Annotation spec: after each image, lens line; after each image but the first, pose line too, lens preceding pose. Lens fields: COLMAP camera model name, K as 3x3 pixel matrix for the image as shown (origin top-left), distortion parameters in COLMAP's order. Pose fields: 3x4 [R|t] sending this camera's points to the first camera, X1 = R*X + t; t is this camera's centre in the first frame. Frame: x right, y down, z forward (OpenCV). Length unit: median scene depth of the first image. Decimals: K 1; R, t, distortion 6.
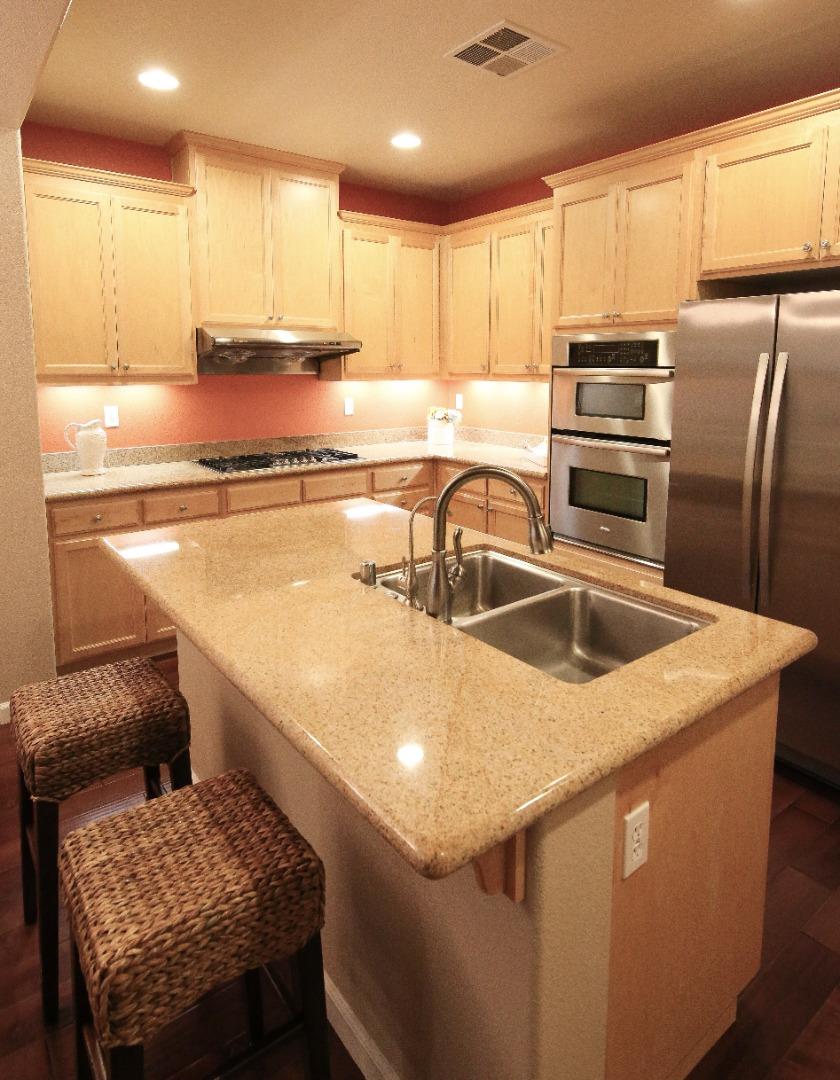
lens RADIAL K [[647.2, 0, 429.2], [0, 647.2, 439.9], [0, 0, 1]] dist [0.001918, 0.000514]
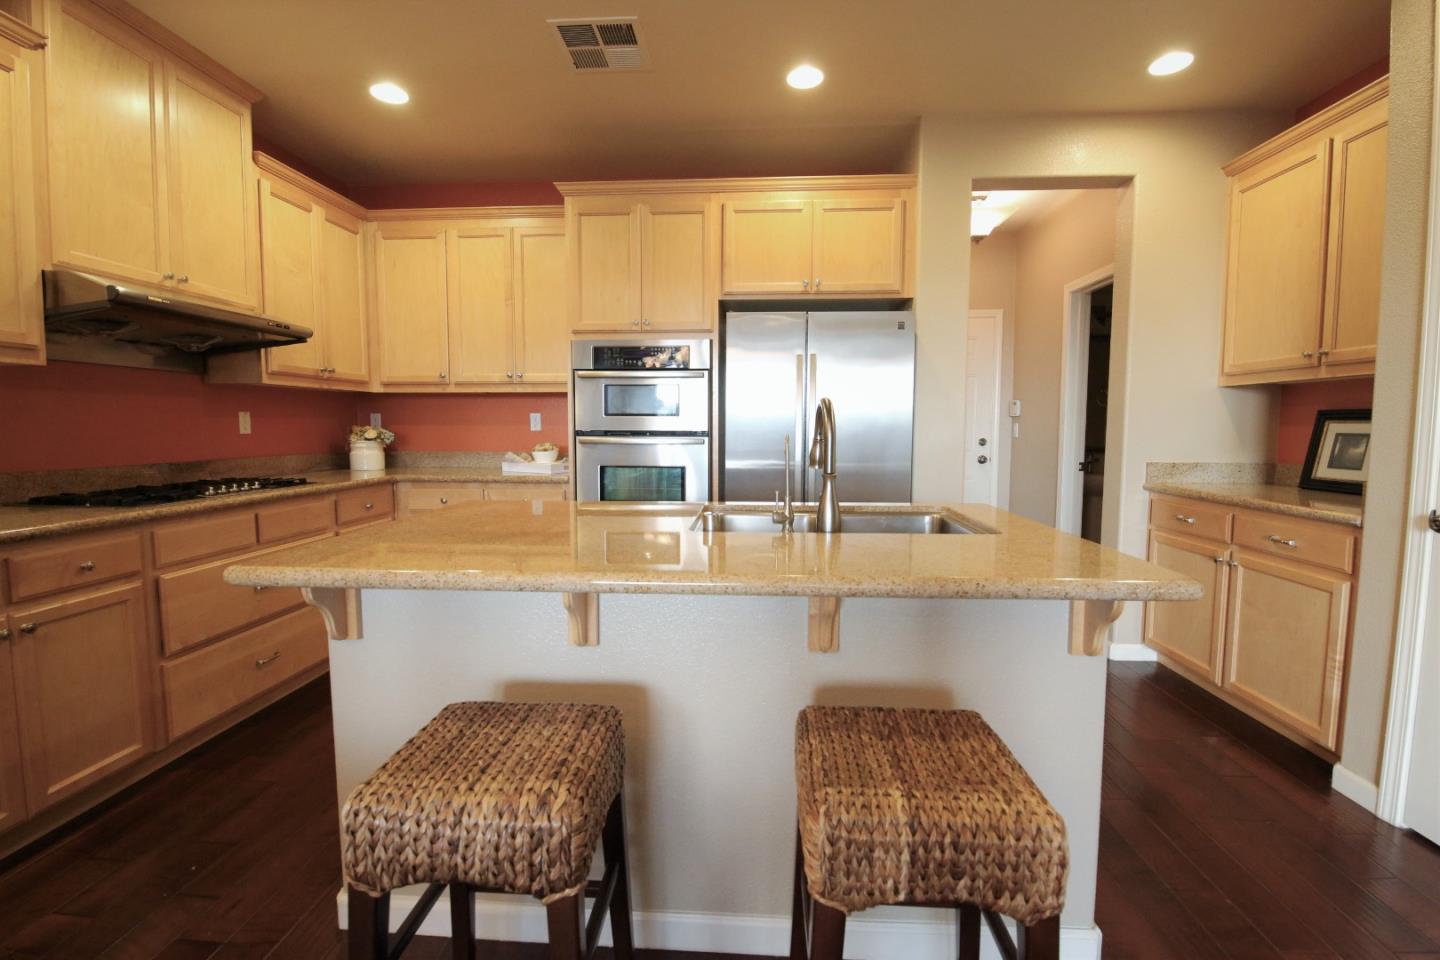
lens RADIAL K [[616.7, 0, 719.4], [0, 616.7, 473.1], [0, 0, 1]] dist [-0.014780, -0.004394]
pose [[0.656607, -0.056812, 0.752090, -0.372540], [0.085922, 0.996302, 0.000246, 0.063857], [-0.749323, 0.064459, 0.659060, 0.189282]]
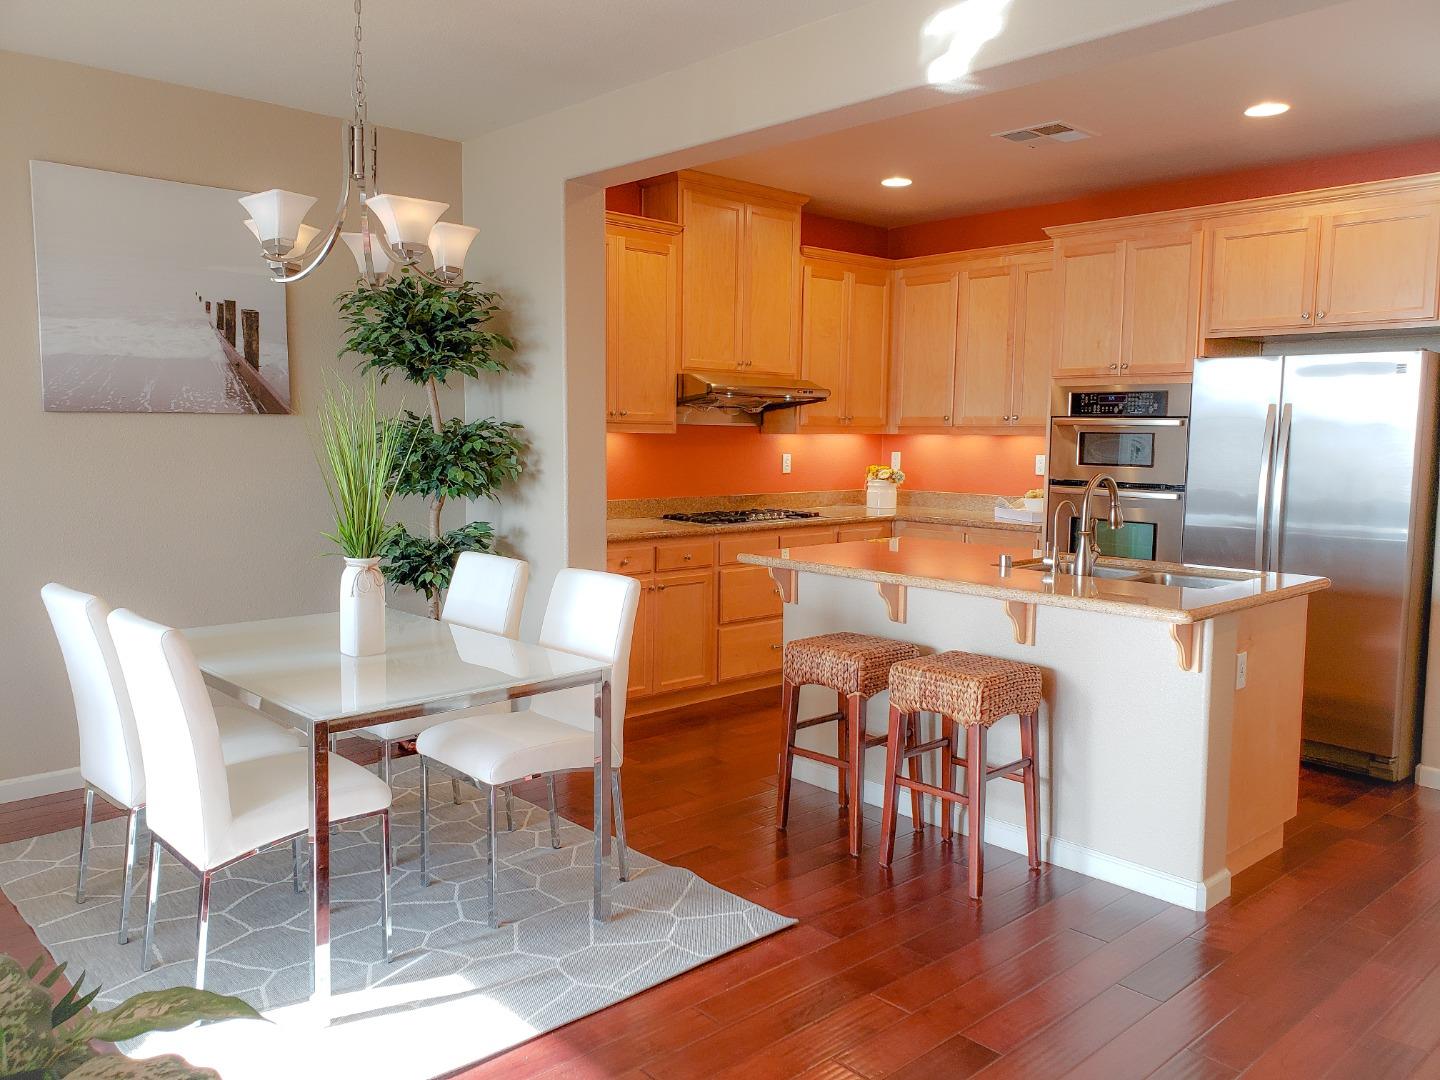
lens RADIAL K [[1090.5, 0, 720.0], [0, 1090.5, 540.0], [0, 0, 1]] dist [0.038875, -0.083021]
pose [[0.996734, 0.002853, 0.080710, -0.422509], [-0.001685, 0.999893, -0.014531, 0.094003], [-0.080743, 0.014347, 0.996632, -0.590262]]
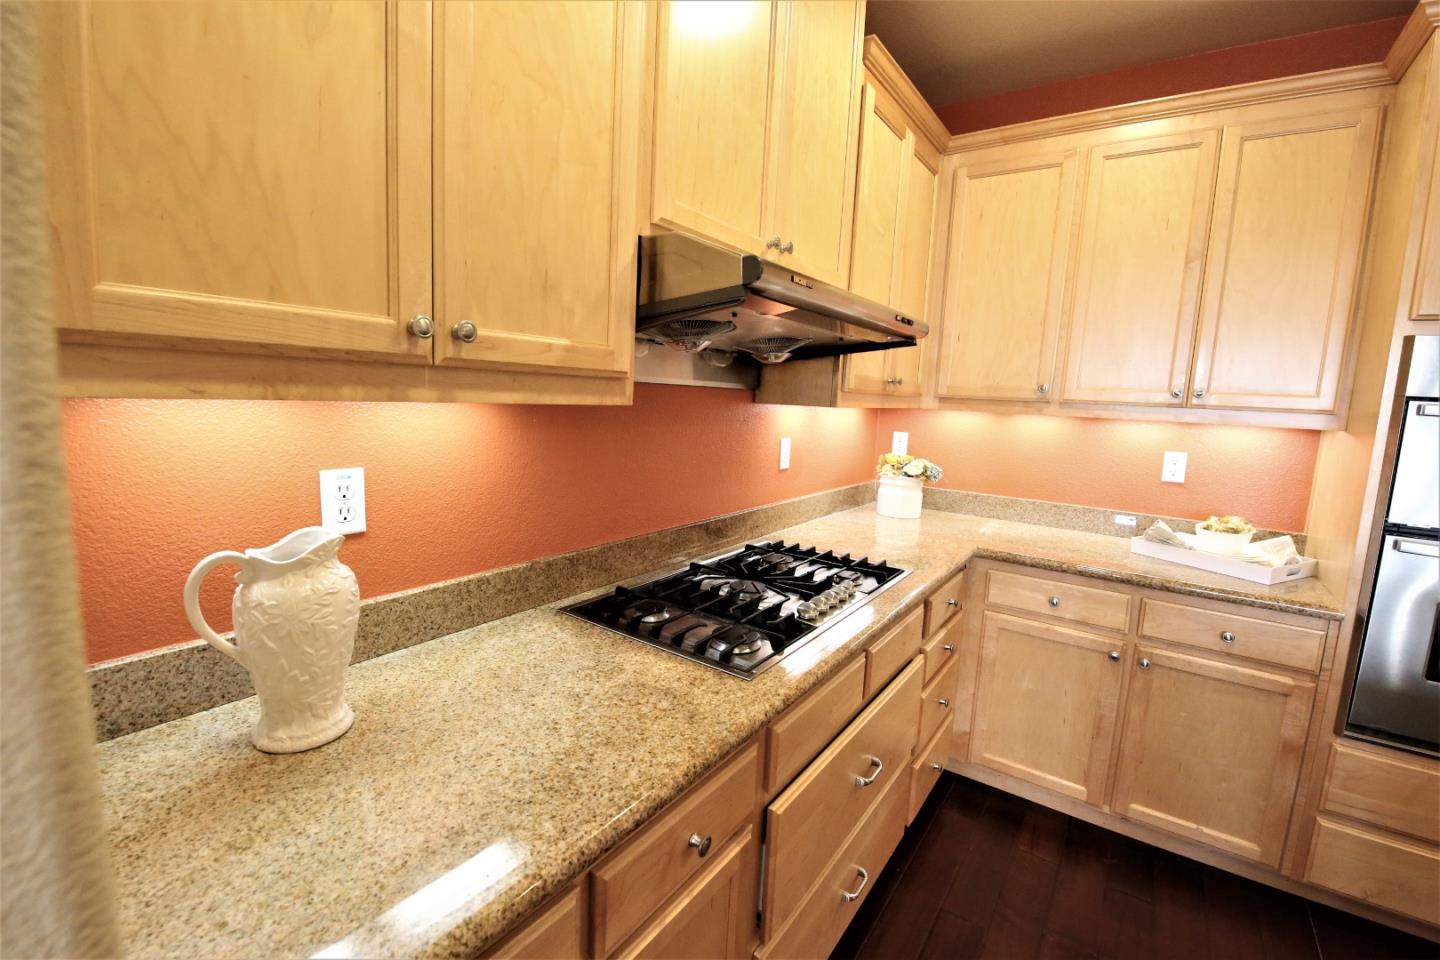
lens RADIAL K [[616.7, 0, 719.4], [0, 616.7, 473.1], [0, 0, 1]] dist [-0.014780, -0.004394]
pose [[0.954975, 0.004072, 0.296658, -0.409969], [-0.010101, 0.999772, 0.018794, -0.056685], [-0.296514, -0.020944, 0.954799, 0.678312]]
